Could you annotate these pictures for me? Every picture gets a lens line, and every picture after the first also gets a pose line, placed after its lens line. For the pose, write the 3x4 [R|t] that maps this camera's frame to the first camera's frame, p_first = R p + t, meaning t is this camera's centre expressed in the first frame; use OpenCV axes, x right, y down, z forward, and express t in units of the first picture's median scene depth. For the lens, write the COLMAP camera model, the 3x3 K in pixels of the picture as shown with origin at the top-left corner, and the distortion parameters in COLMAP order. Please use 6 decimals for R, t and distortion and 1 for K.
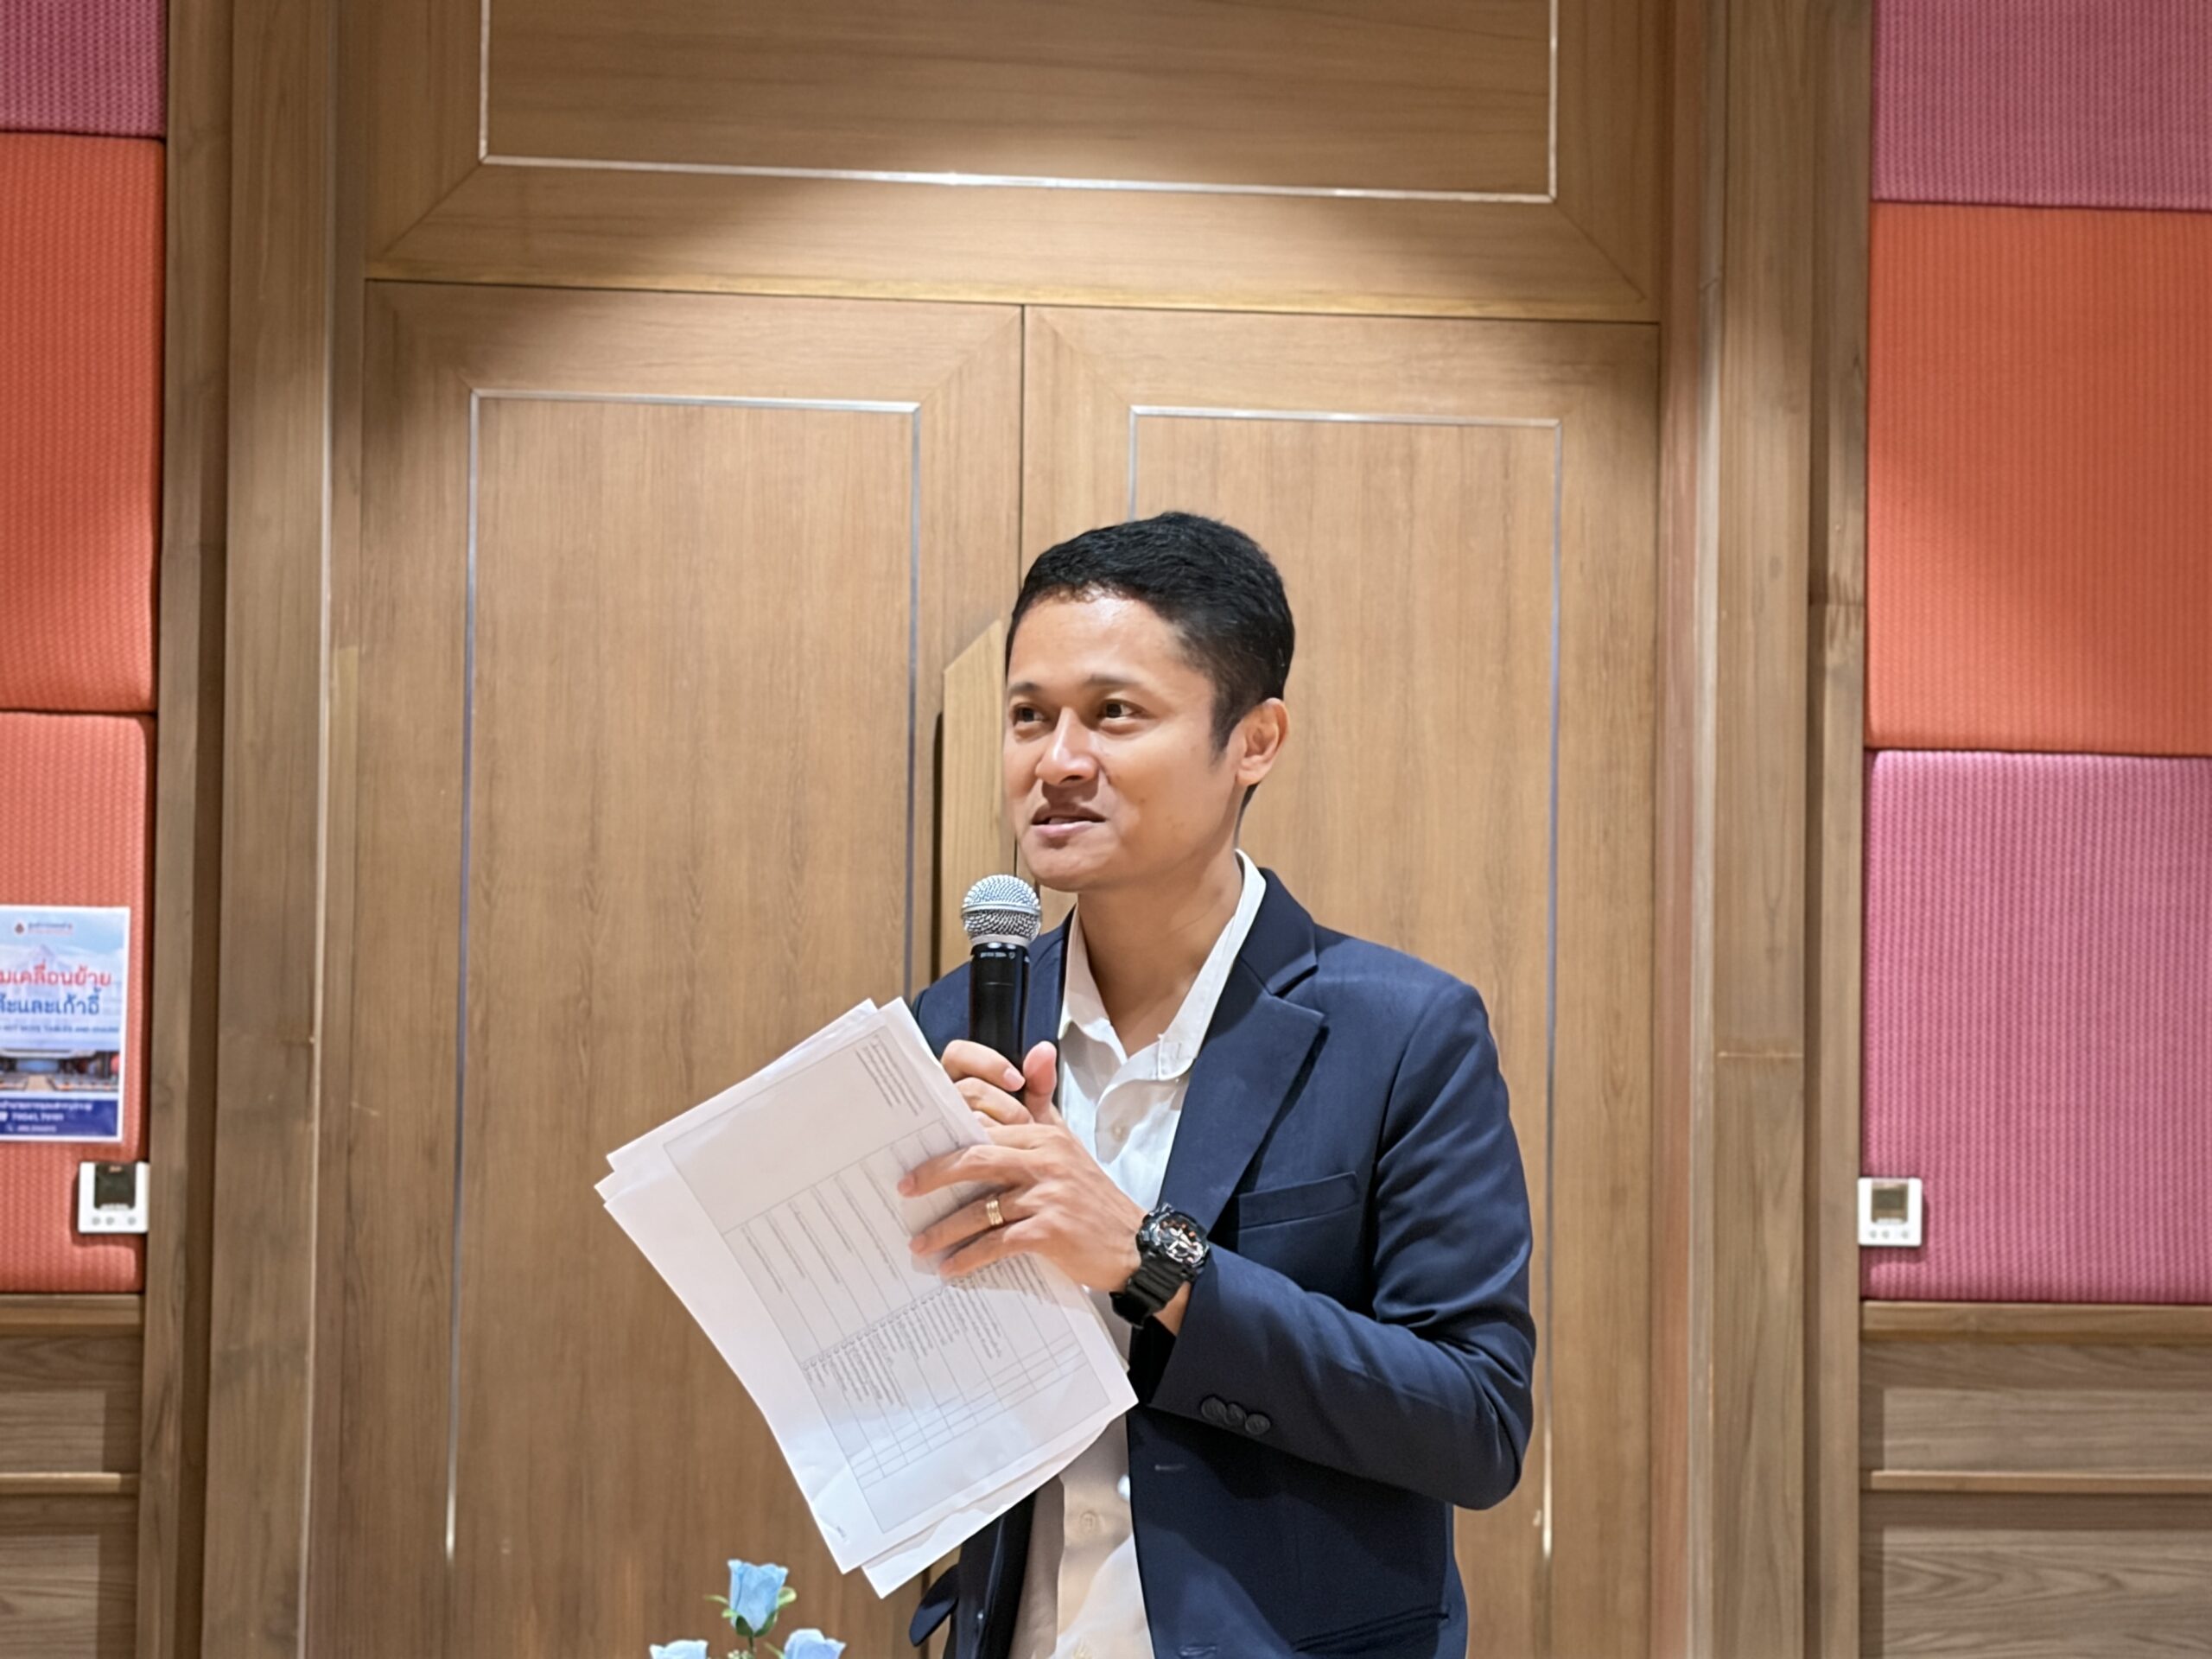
lens RADIAL K [[4394.5, 0, 1106.0], [0, 4394.5, 829.5], [0, 0, 1]] dist [0.225027, -0.817512]
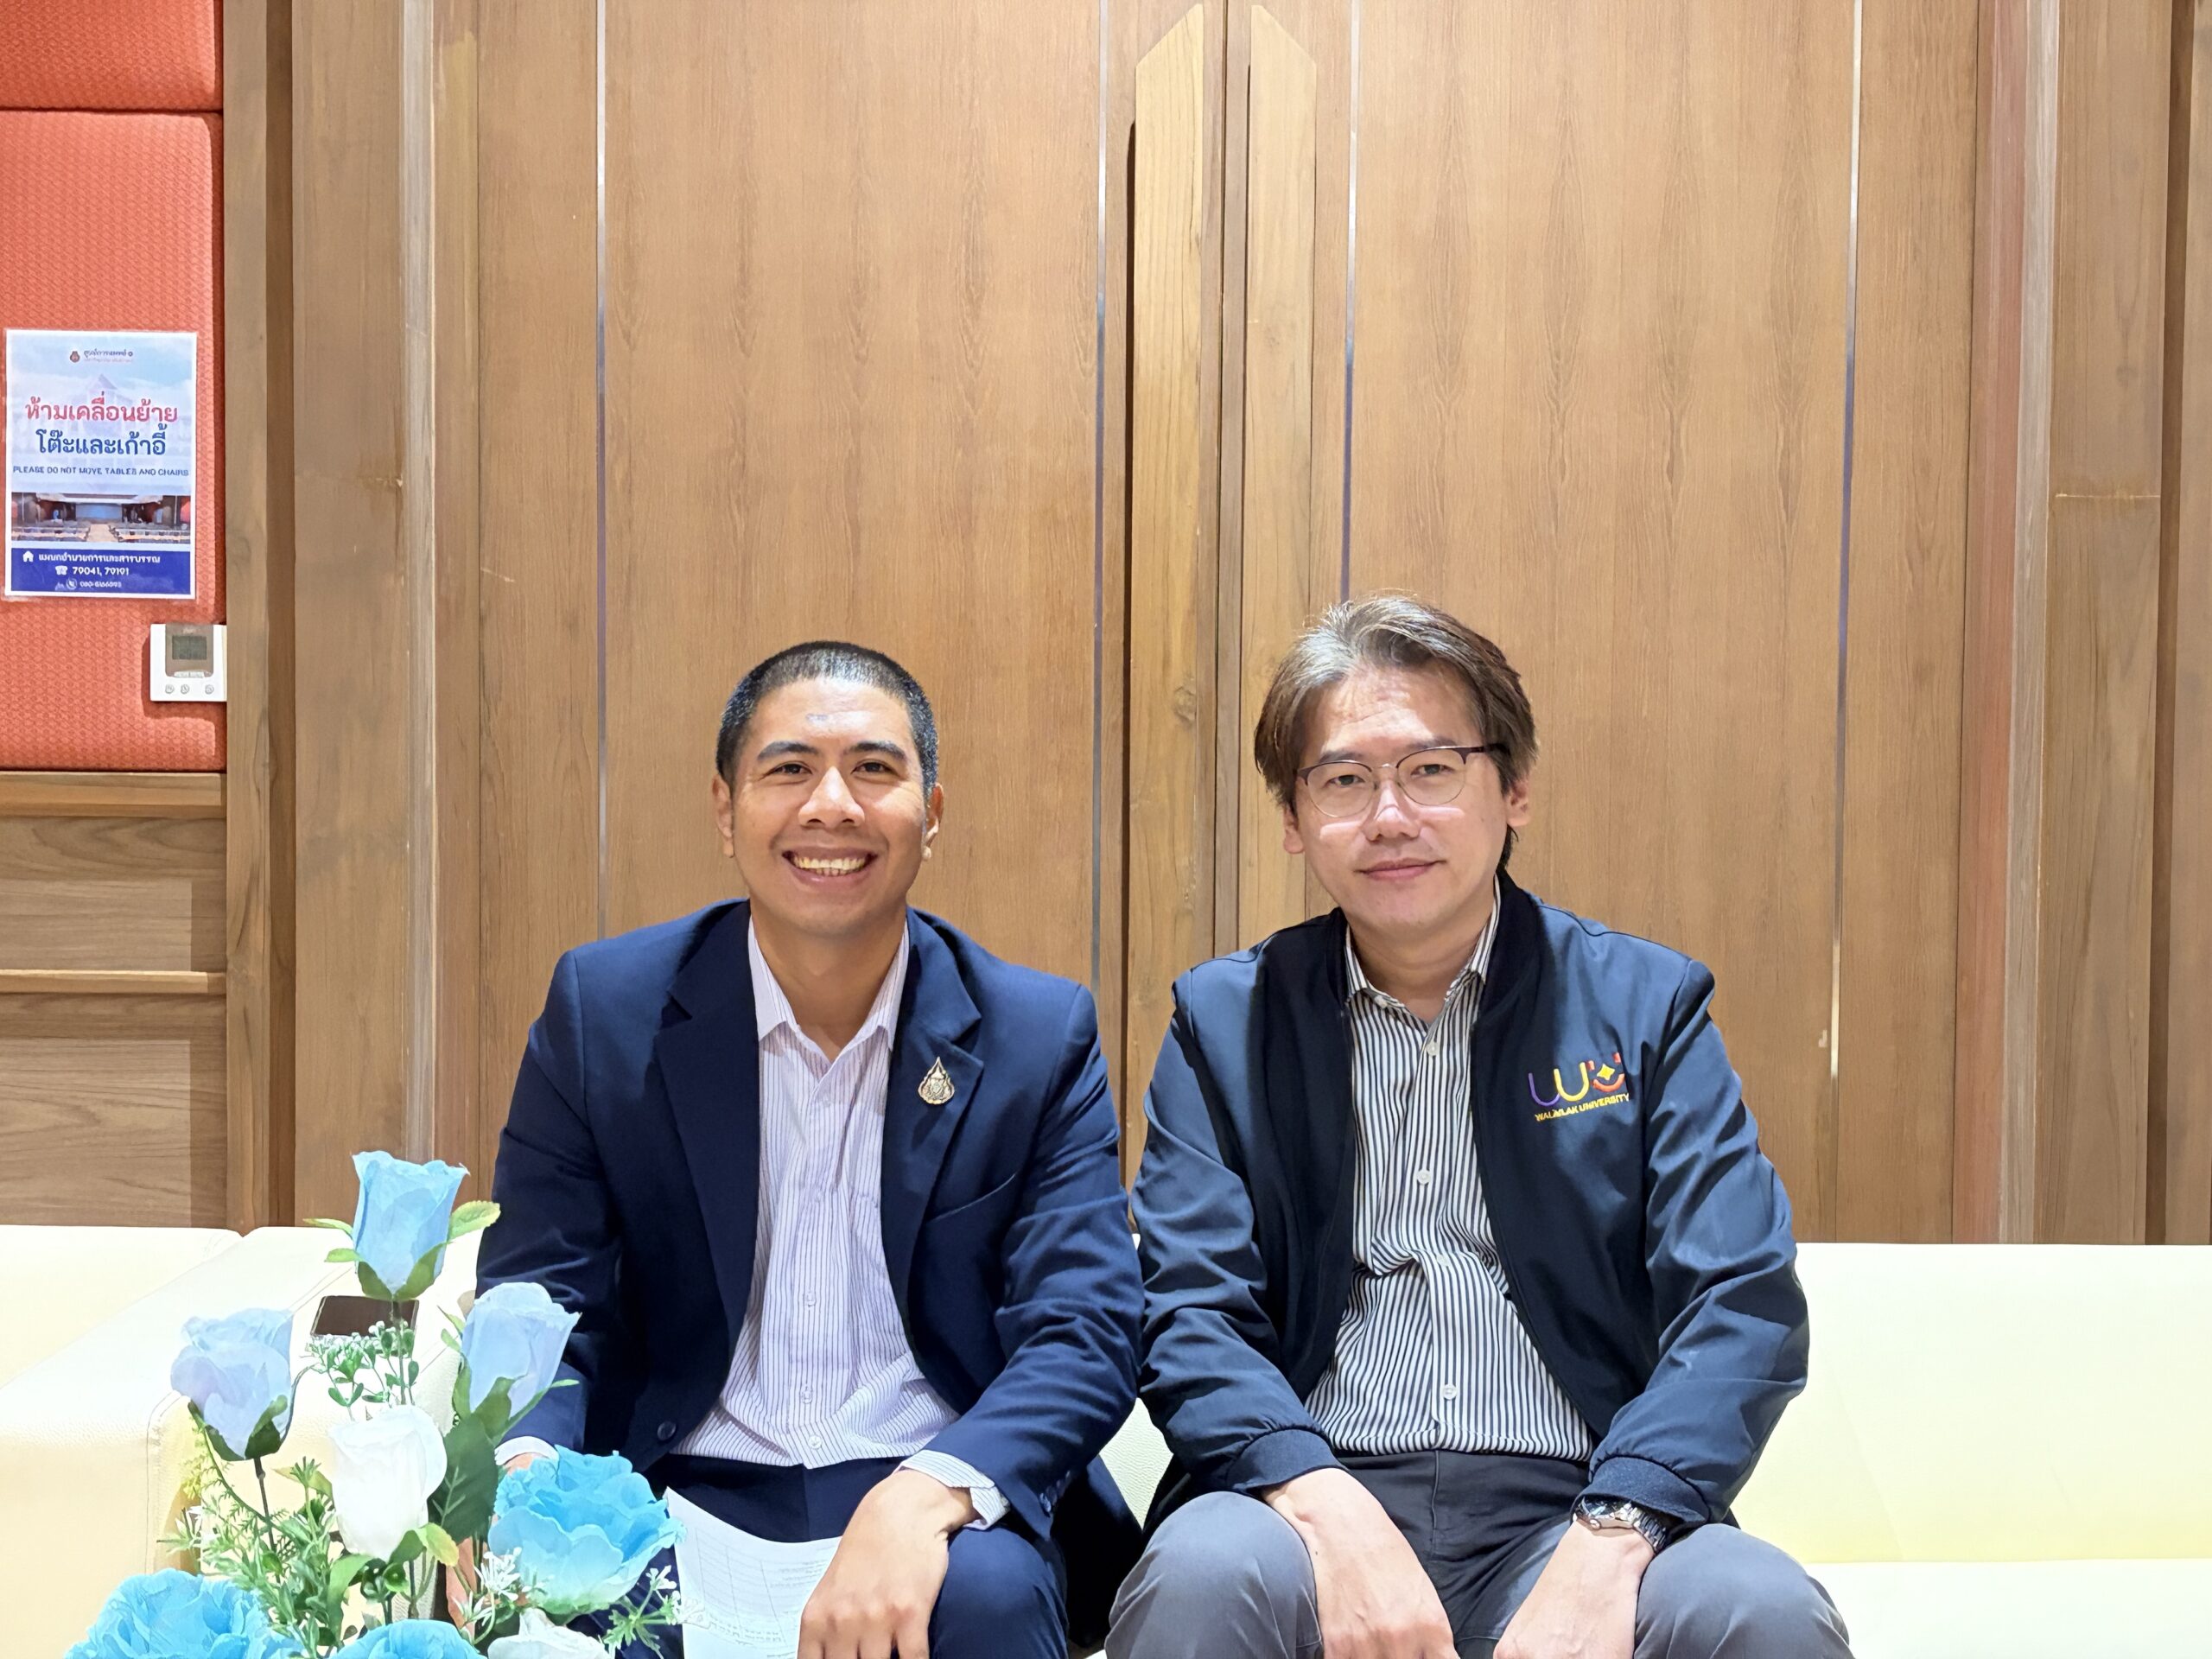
lens RADIAL K [[2962.2, 0, 1113.3], [0, 2962.2, 768.6], [0, 0, 1]] dist [0.246455, -0.995214]
pose [[0.993129, 0.000299, -0.117023, 0.029020], [0.008204, 0.997358, 0.072174, 0.062081], [0.116735, -0.072638, 0.990503, 0.426775]]
